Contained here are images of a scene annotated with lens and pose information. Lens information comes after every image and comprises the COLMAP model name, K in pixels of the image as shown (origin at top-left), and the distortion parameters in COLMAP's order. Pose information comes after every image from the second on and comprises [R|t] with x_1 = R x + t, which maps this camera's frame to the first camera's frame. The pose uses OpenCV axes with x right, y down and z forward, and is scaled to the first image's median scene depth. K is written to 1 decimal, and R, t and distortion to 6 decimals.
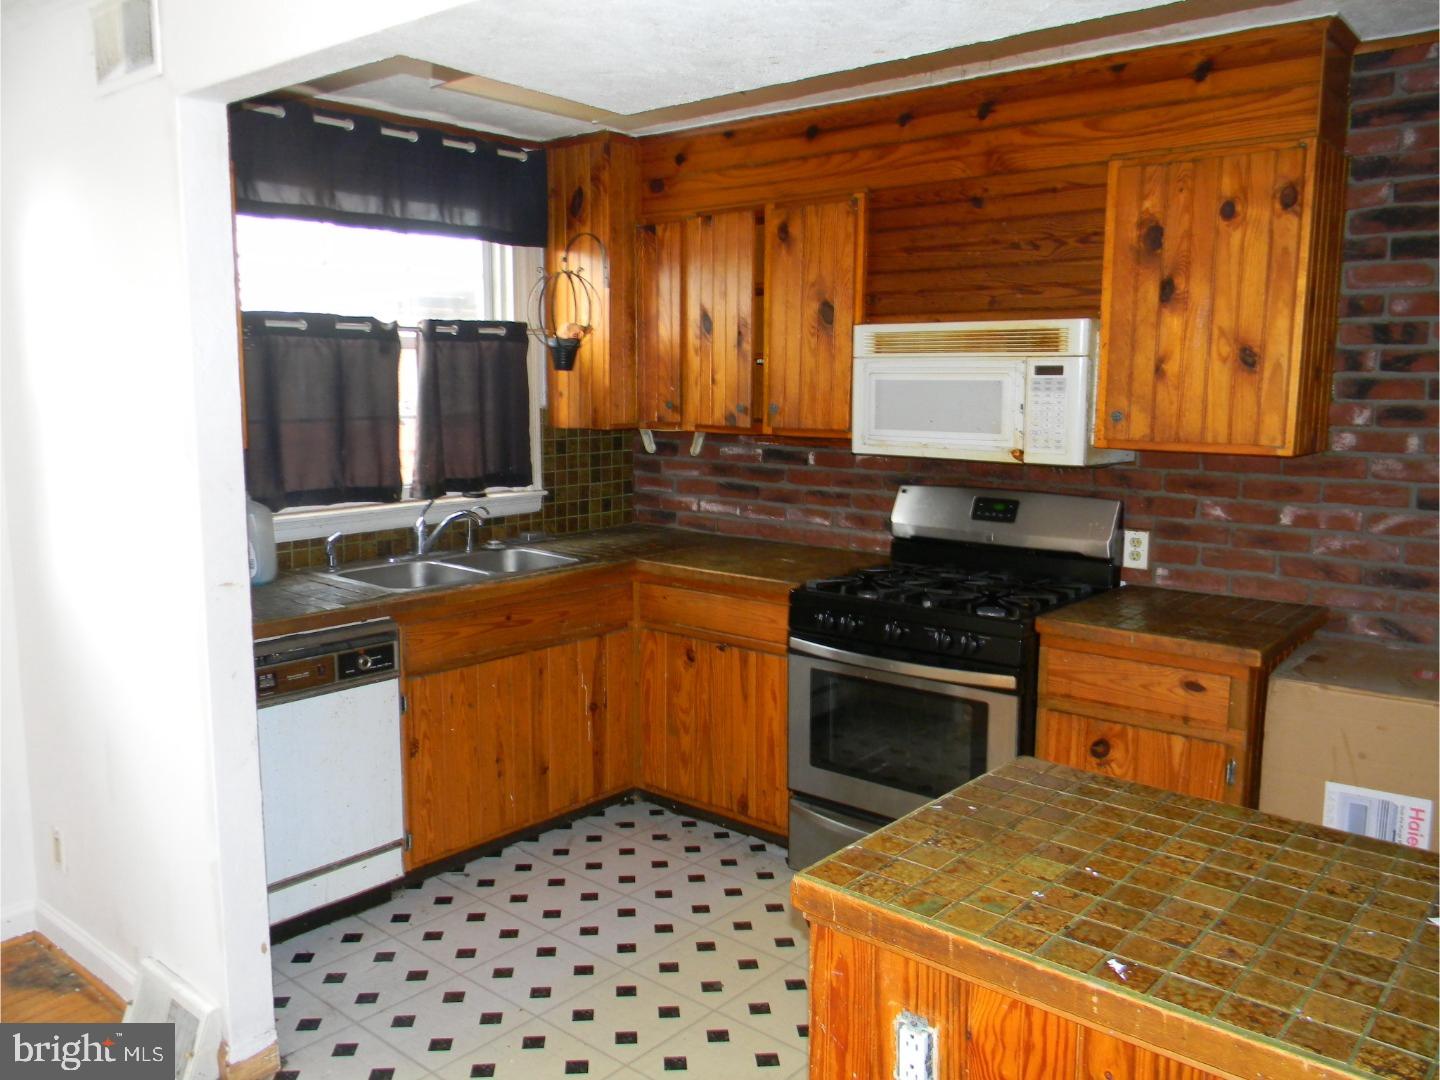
lens RADIAL K [[1157.6, 0, 720.0], [0, 1157.6, 540.0], [0, 0, 1]] dist [0.003181, 0.002334]
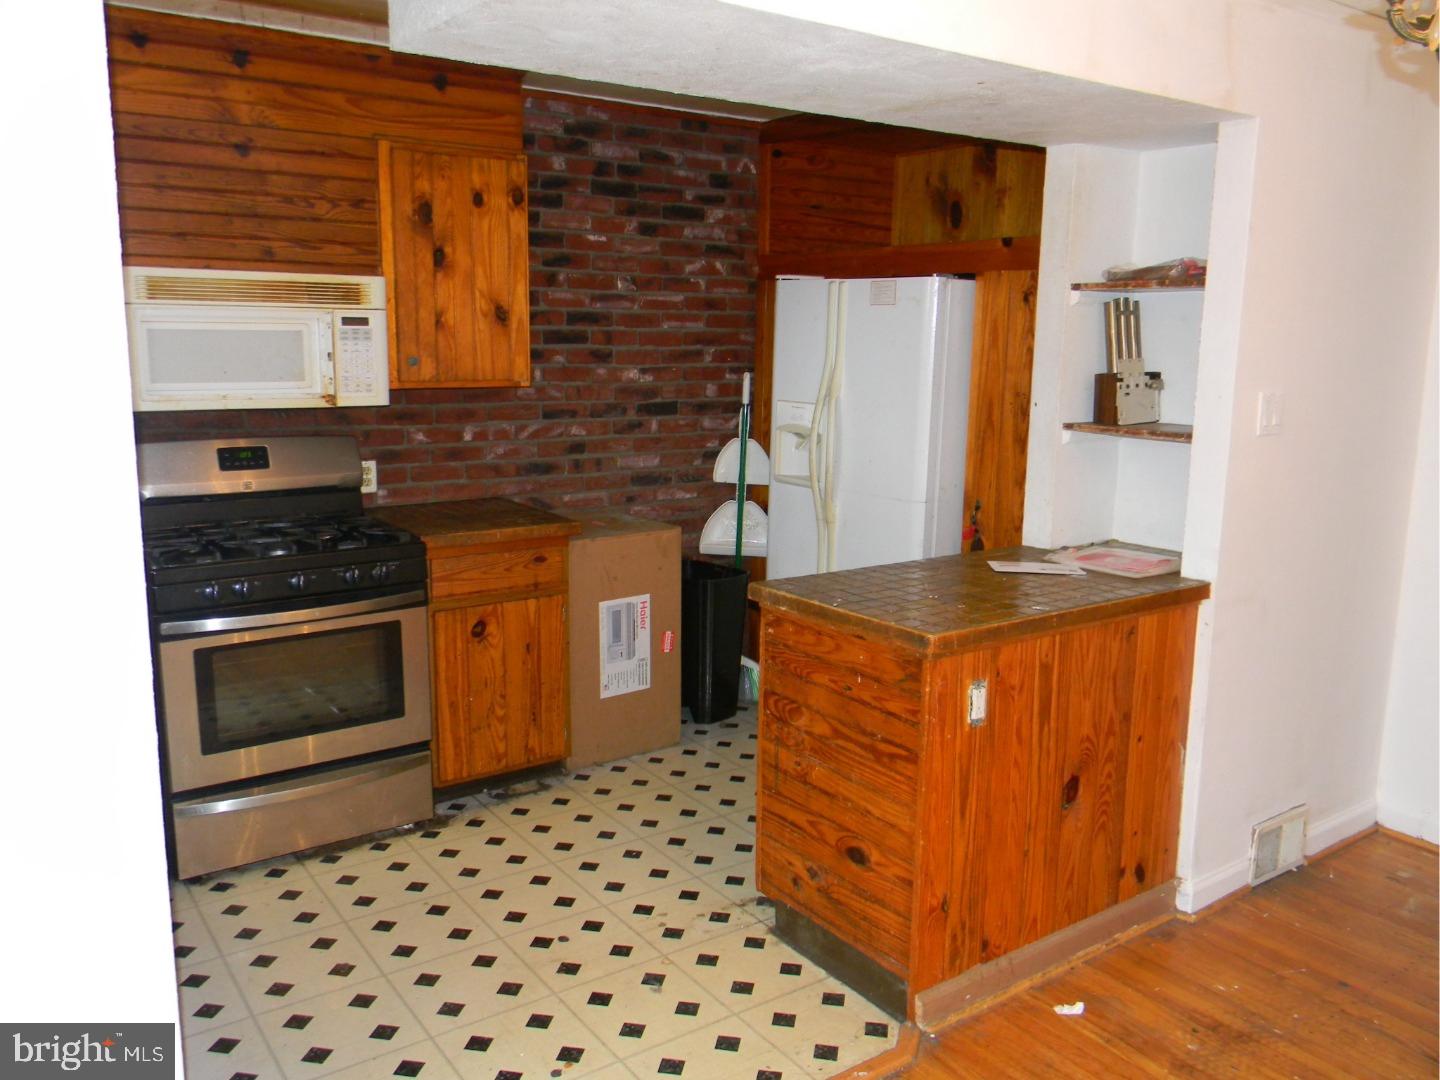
lens RADIAL K [[1157.6, 0, 720.0], [0, 1157.6, 540.0], [0, 0, 1]] dist [0.003181, 0.002334]
pose [[0.240049, -0.172100, 0.955384, -0.748247], [0.124598, 0.981482, 0.145495, -0.059986], [-0.962732, 0.084113, 0.257047, 0.404025]]
